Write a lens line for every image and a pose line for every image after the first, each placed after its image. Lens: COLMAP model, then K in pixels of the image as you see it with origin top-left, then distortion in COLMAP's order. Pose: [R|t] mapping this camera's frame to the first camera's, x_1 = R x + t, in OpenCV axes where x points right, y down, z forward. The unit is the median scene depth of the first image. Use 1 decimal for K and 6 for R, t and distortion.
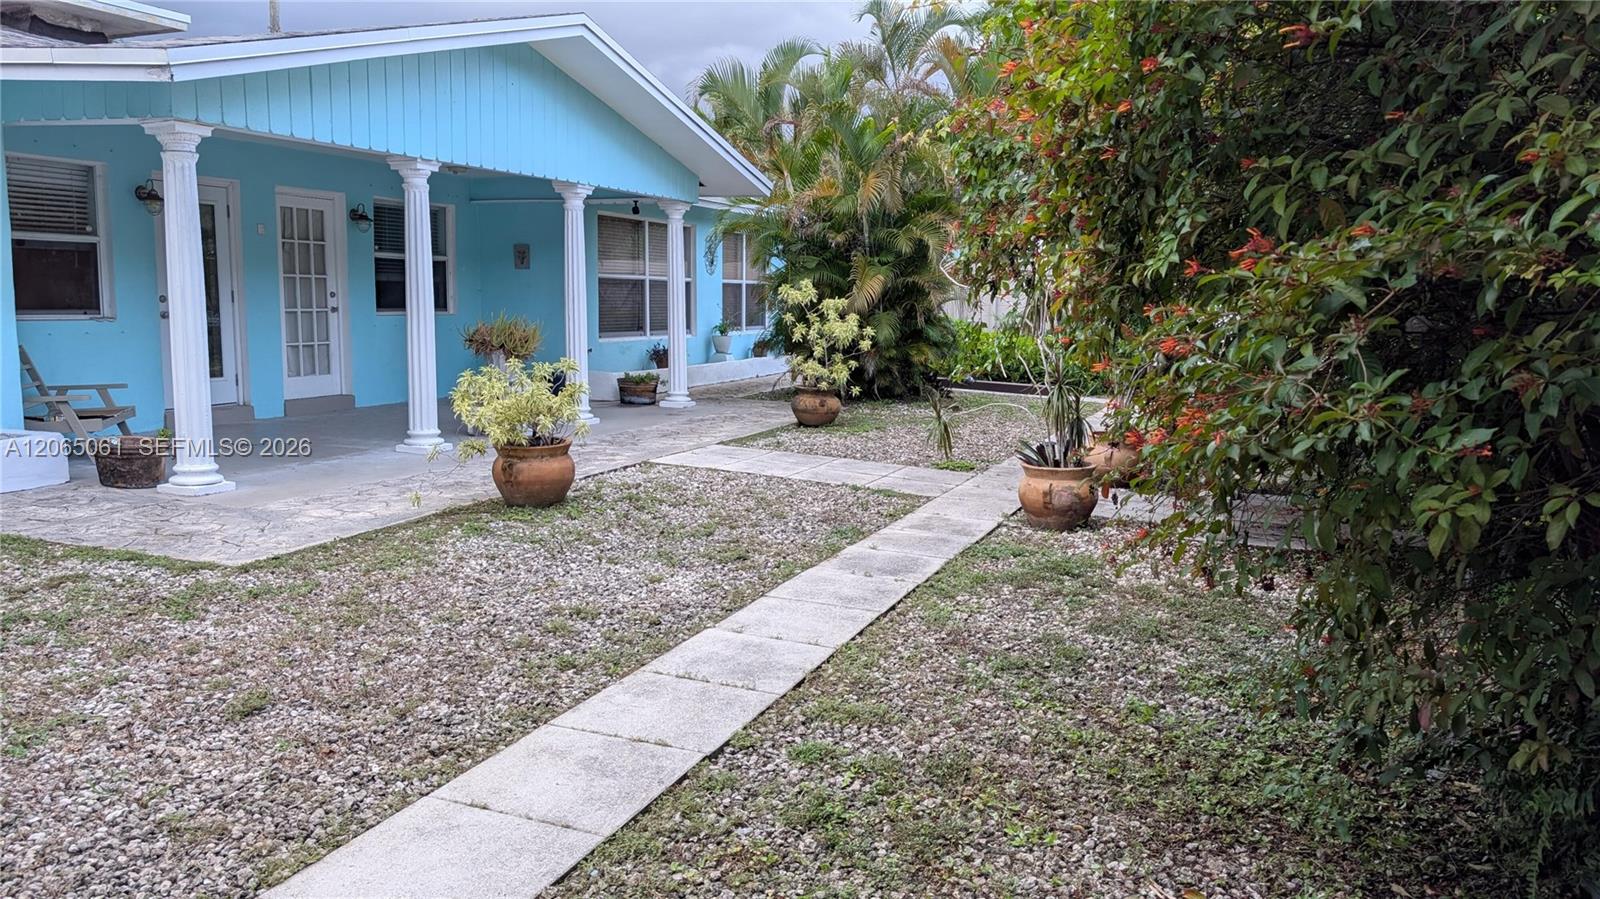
lens RADIAL K [[1178.5, 0, 800.0], [0, 1178.5, 449.5], [0, 0, 1]] dist [0.043397, -0.050962]
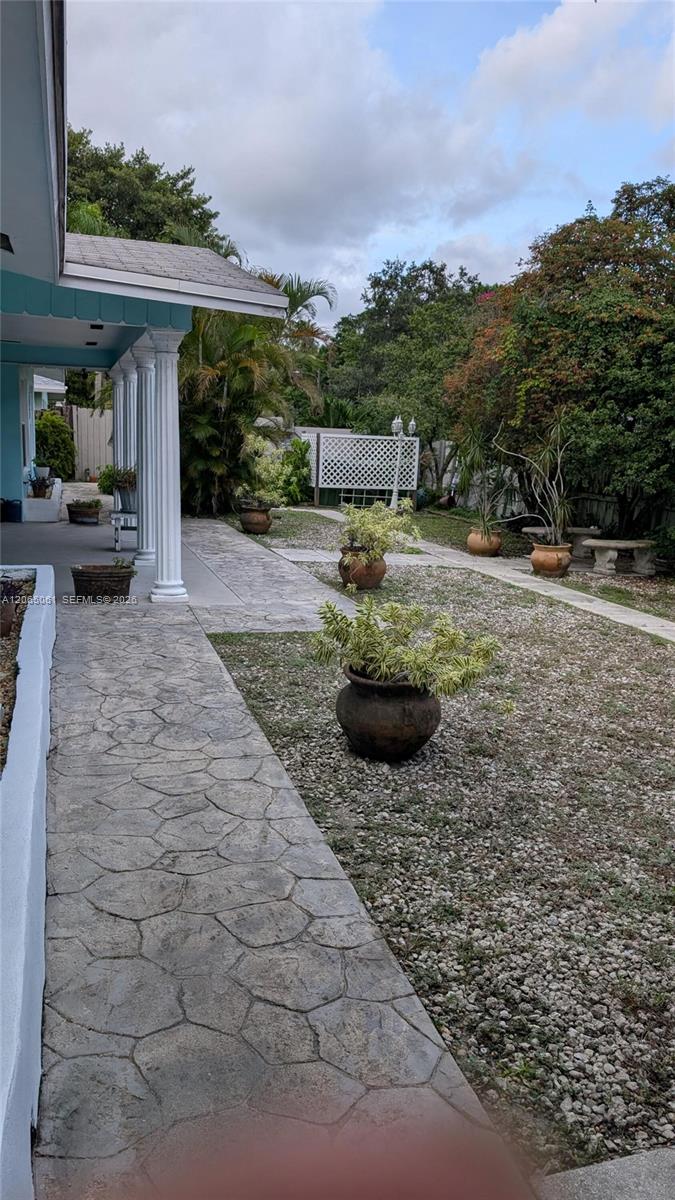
lens RADIAL K [[883.8, 0, 337.5], [0, 883.8, 600.0], [0, 0, 1]] dist [0.043397, -0.050962]
pose [[0.777084, -0.098470, 0.621646, -1.134327], [0.053372, 0.994438, 0.090804, -0.056600], [-0.627129, -0.037384, 0.778017, 0.086119]]
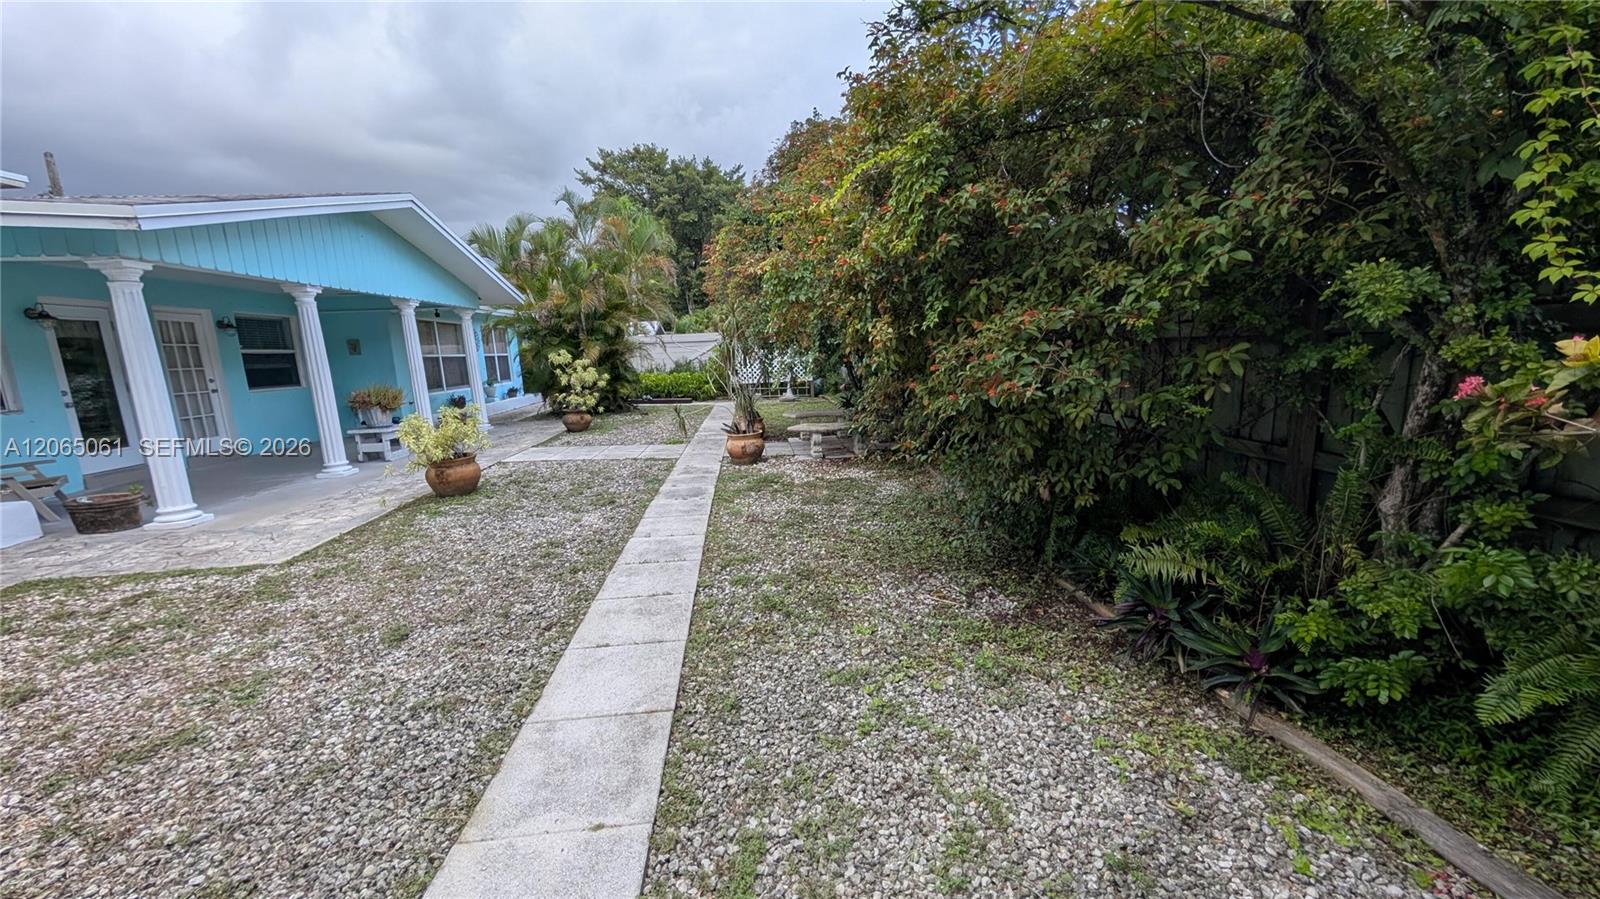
lens RADIAL K [[608.5, 0, 809.2], [0, 608.5, 452.9], [0, 0, 1]] dist [-0.001914, 0.000371]
pose [[0.876265, -0.135156, 0.462484, -0.200107], [0.119644, 0.990824, 0.062869, -0.005748], [-0.466738, 0.000244, 0.884396, 0.017823]]
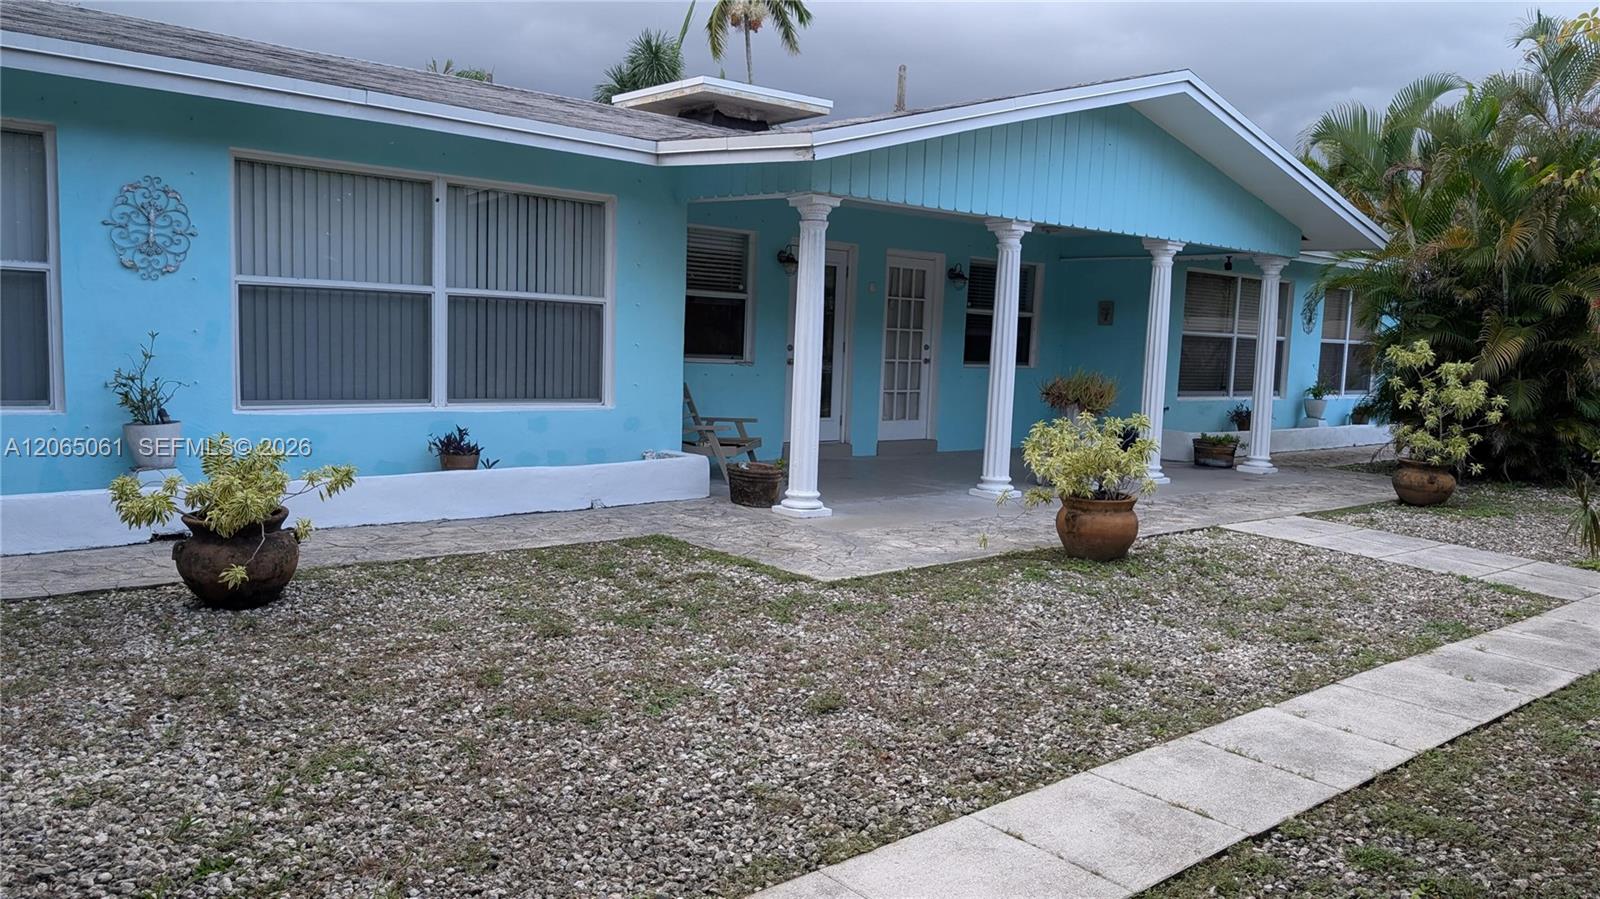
lens RADIAL K [[1169.7, 0, 794.8], [0, 1169.7, 476.4], [0, 0, 1]] dist [0.037076, -0.056403]
pose [[0.884205, 0.074479, -0.461123, 0.006230], [-0.085433, 0.996340, -0.002892, 0.002651], [0.459220, 0.041953, 0.887332, -0.010563]]
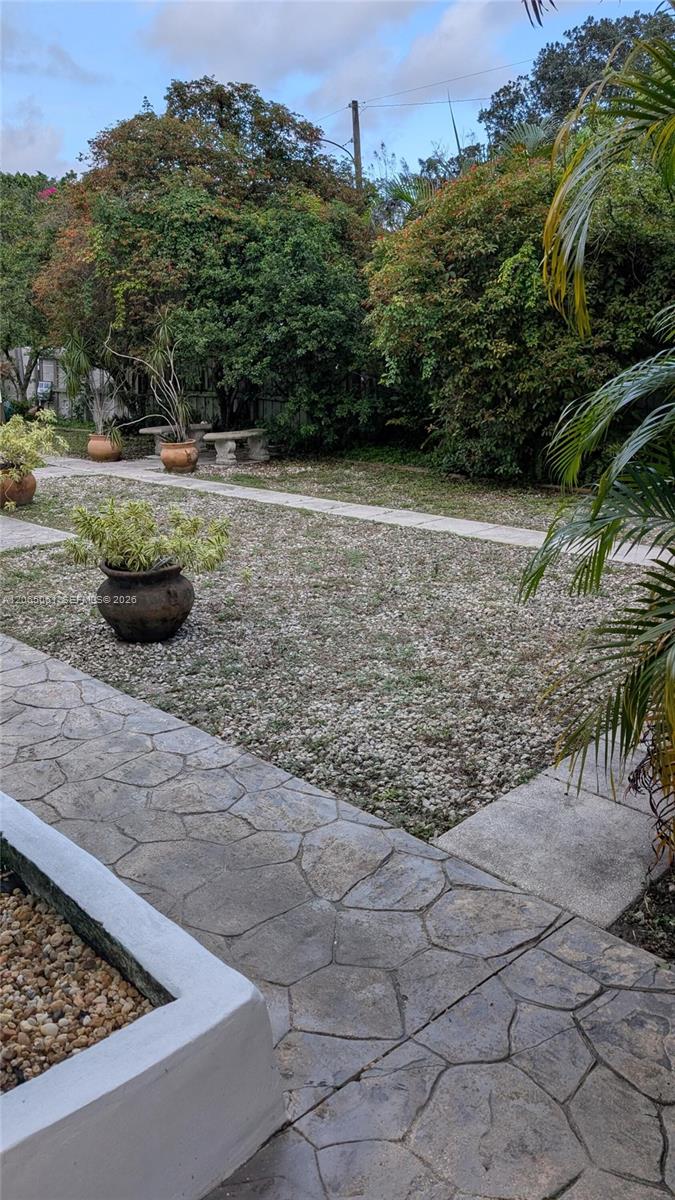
lens RADIAL K [[883.8, 0, 337.5], [0, 883.8, 600.0], [0, 0, 1]] dist [0.043397, -0.050962]
pose [[0.392105, -0.284541, 0.874809, -1.286216], [0.154209, 0.957835, 0.242427, -0.064939], [-0.906903, 0.039847, 0.419451, 0.120014]]
